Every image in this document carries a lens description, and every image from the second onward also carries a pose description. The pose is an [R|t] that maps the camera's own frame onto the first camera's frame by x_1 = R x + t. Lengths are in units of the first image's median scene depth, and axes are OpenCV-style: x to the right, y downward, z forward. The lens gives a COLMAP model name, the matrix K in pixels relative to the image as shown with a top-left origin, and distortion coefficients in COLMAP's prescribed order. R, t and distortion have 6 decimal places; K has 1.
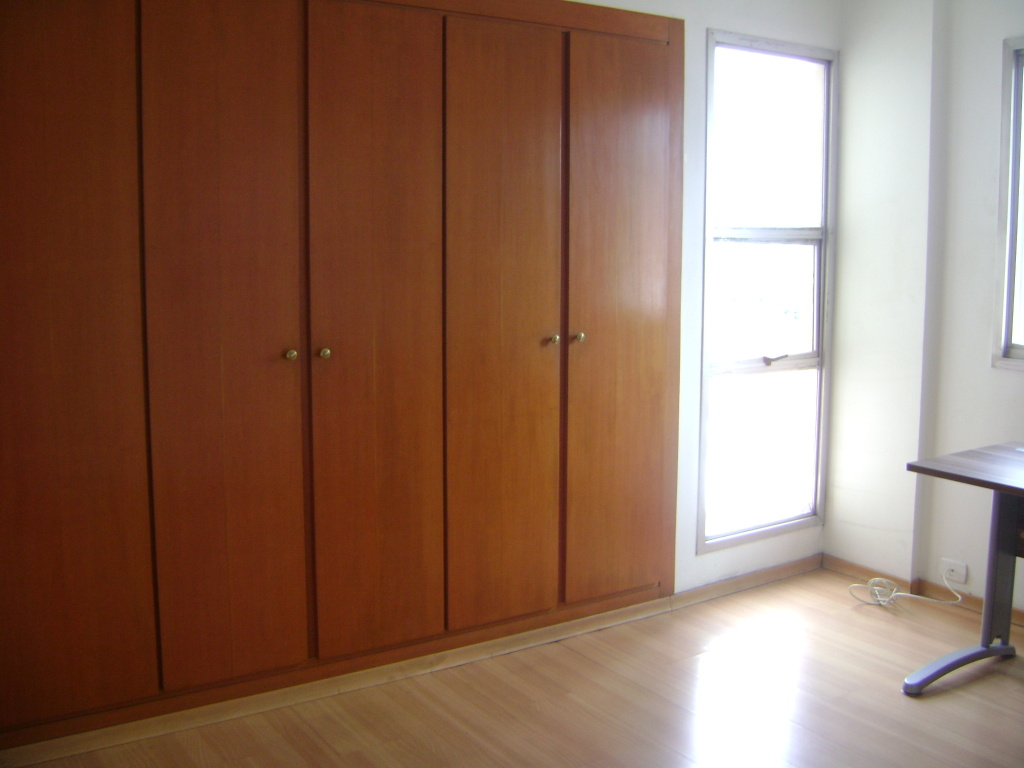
lens RADIAL K [[1100.0, 0, 512.0], [0, 1100.0, 384.0], [0, 0, 1]] dist [-0.141739, 0.086689]
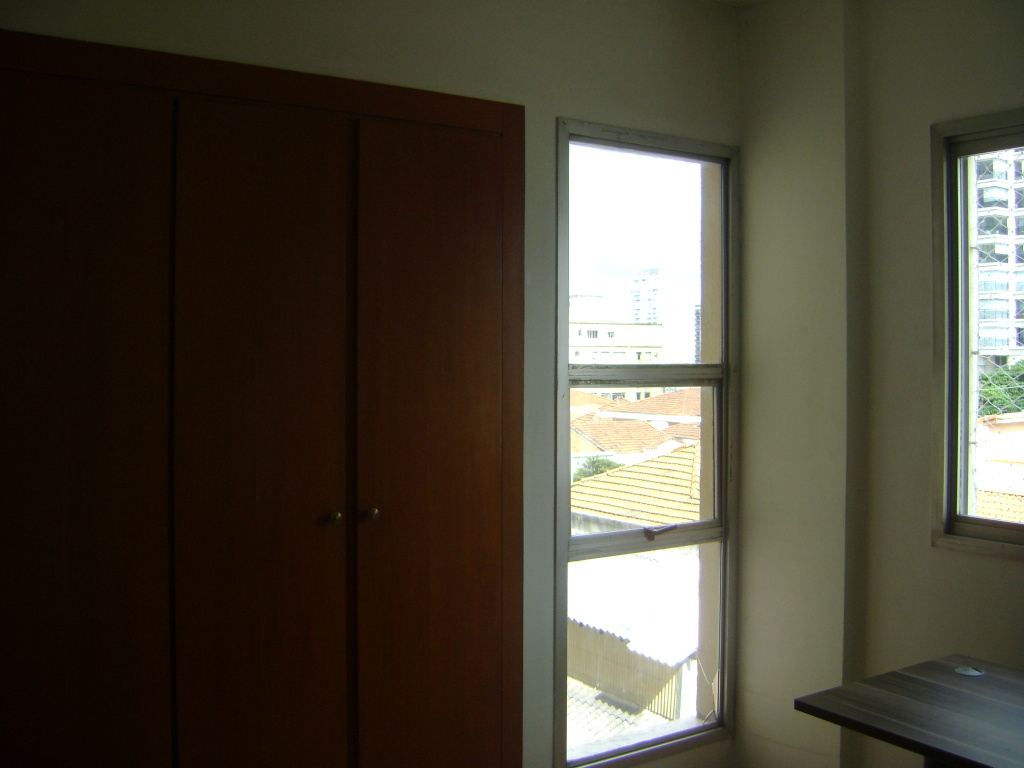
lens RADIAL K [[1100.0, 0, 512.0], [0, 1100.0, 384.0], [0, 0, 1]] dist [-0.141739, 0.086689]
pose [[0.999988, -0.000370, -0.004874, 0.149547], [-0.000176, 0.993766, -0.111489, -0.043981], [0.004885, 0.111488, 0.993754, 0.220809]]
